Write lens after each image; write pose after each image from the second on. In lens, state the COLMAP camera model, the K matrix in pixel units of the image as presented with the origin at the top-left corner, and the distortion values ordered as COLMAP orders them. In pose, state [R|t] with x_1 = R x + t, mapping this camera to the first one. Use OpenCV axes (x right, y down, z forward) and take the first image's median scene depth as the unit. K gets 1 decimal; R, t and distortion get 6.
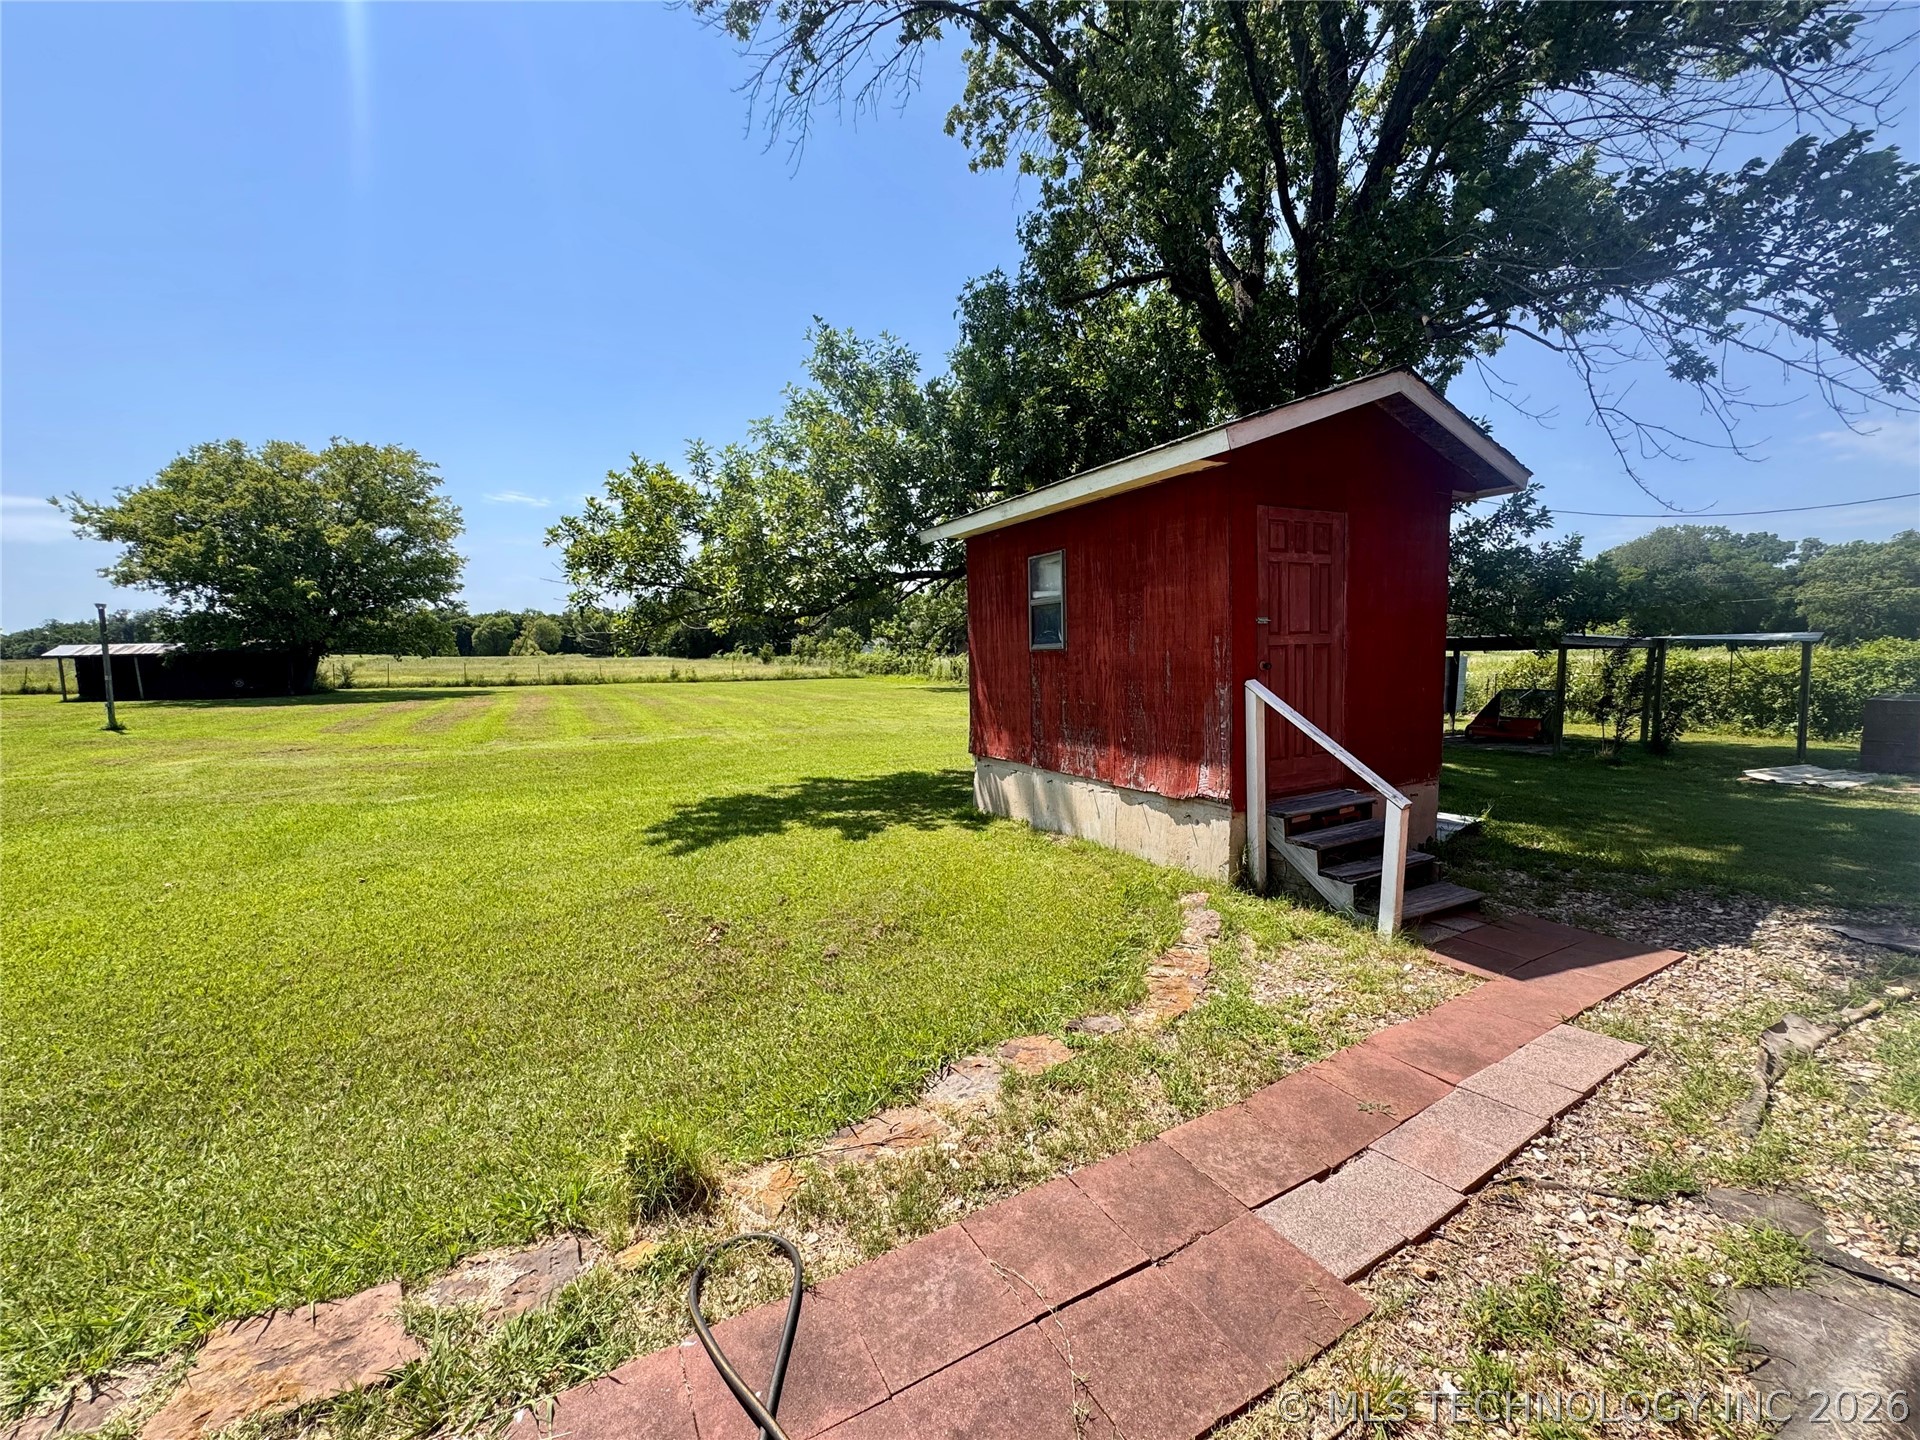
lens RADIAL K [[768.9, 0, 960.0], [0, 768.9, 720.0], [0, 0, 1]] dist [-0.000555, -0.000211]
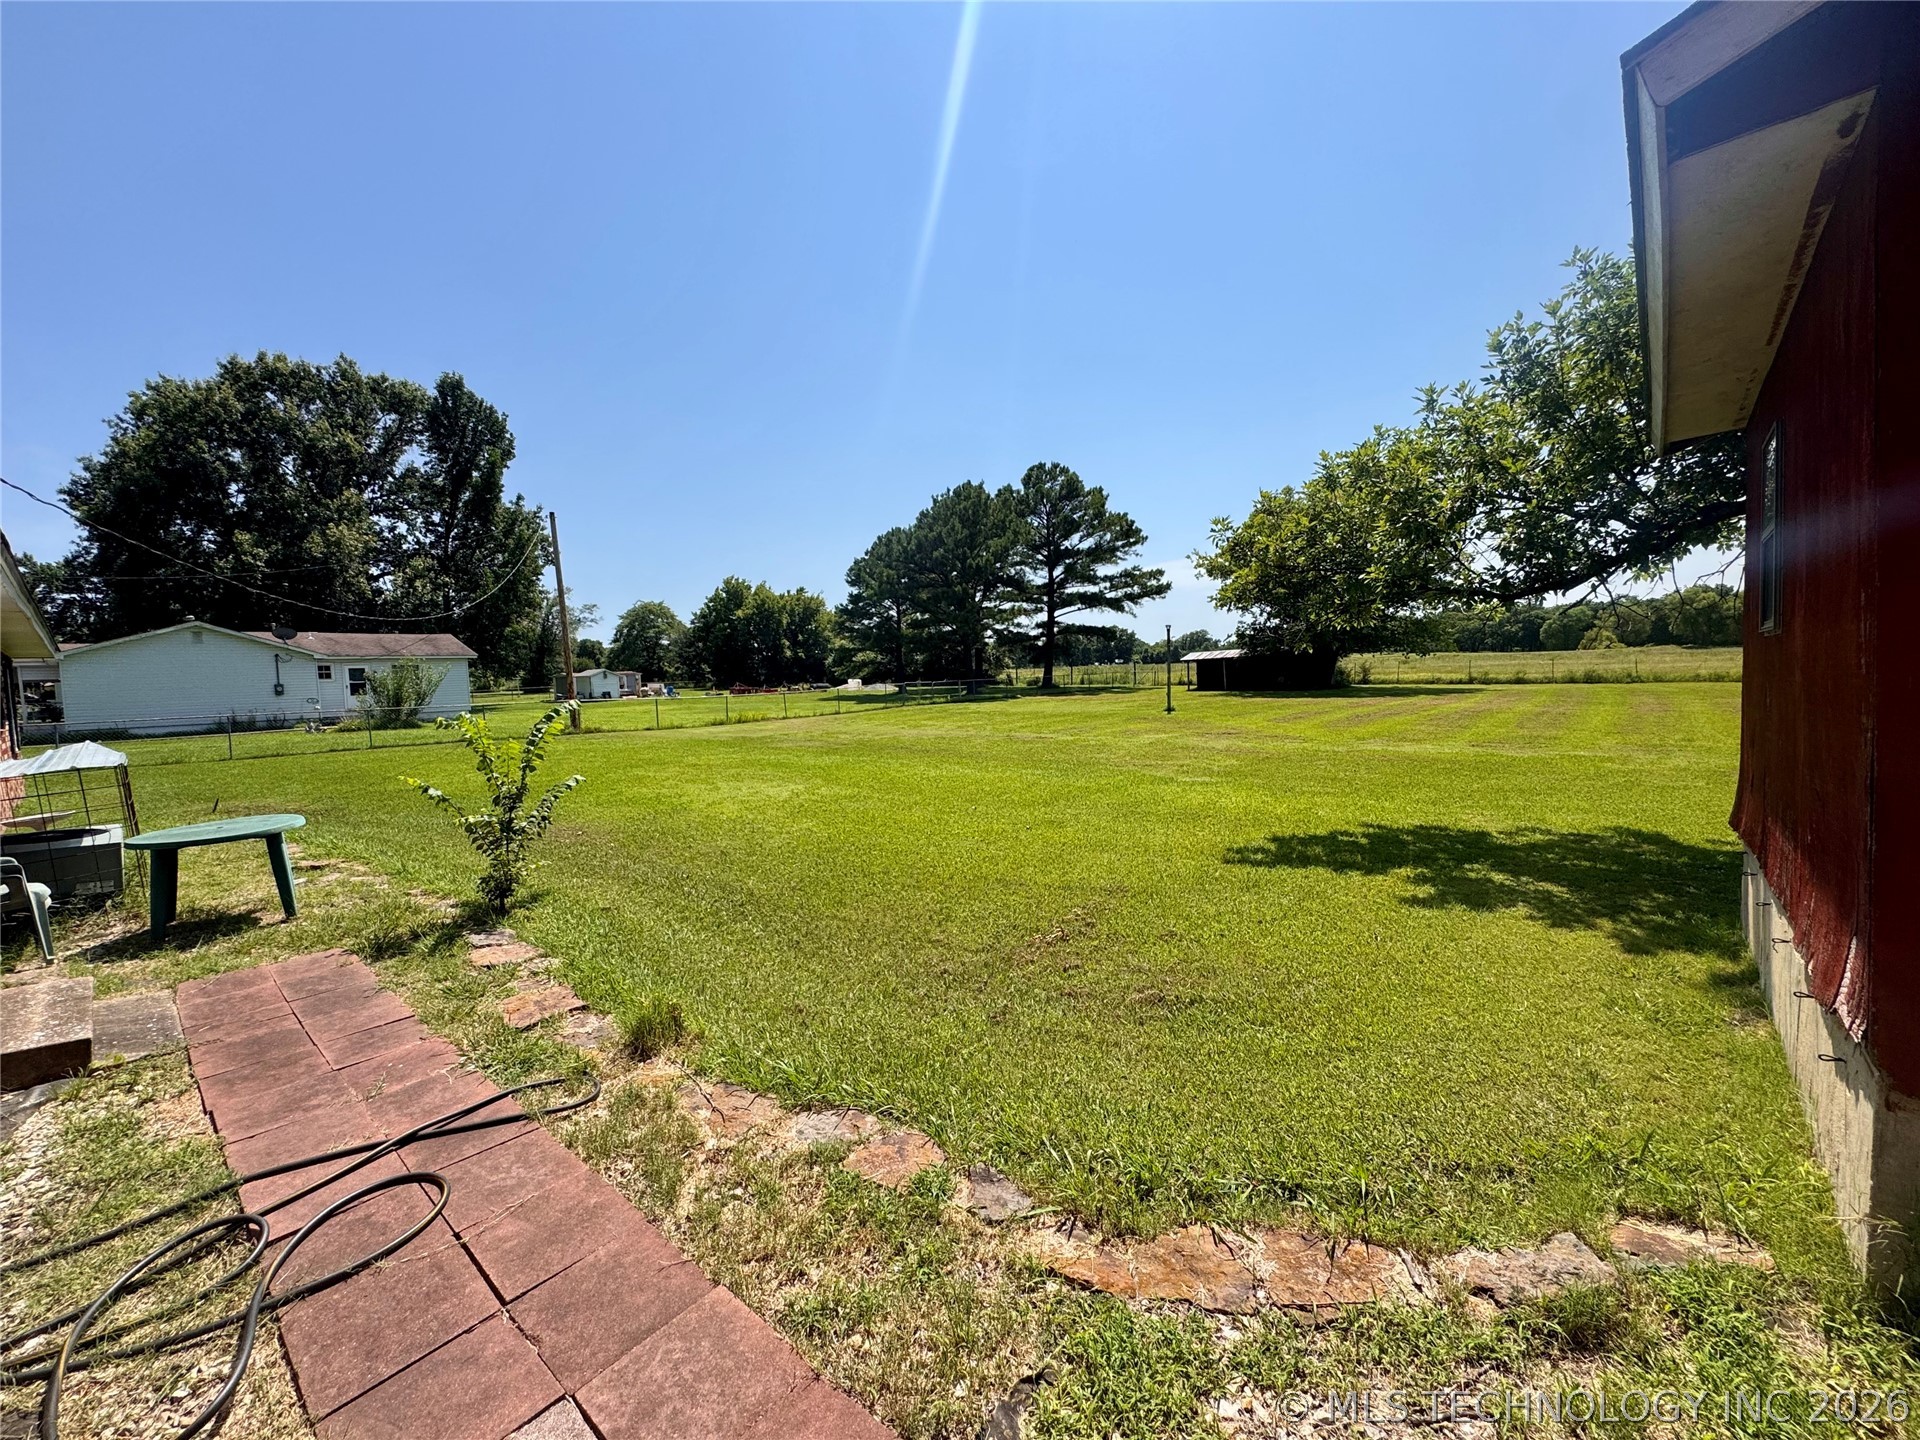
lens RADIAL K [[768.9, 0, 960.0], [0, 768.9, 720.0], [0, 0, 1]] dist [-0.000555, -0.000211]
pose [[0.333925, 0.057068, -0.940871, 0.098246], [-0.051986, 0.997761, 0.042069, -0.007314], [0.941165, 0.034864, 0.336144, 0.089340]]
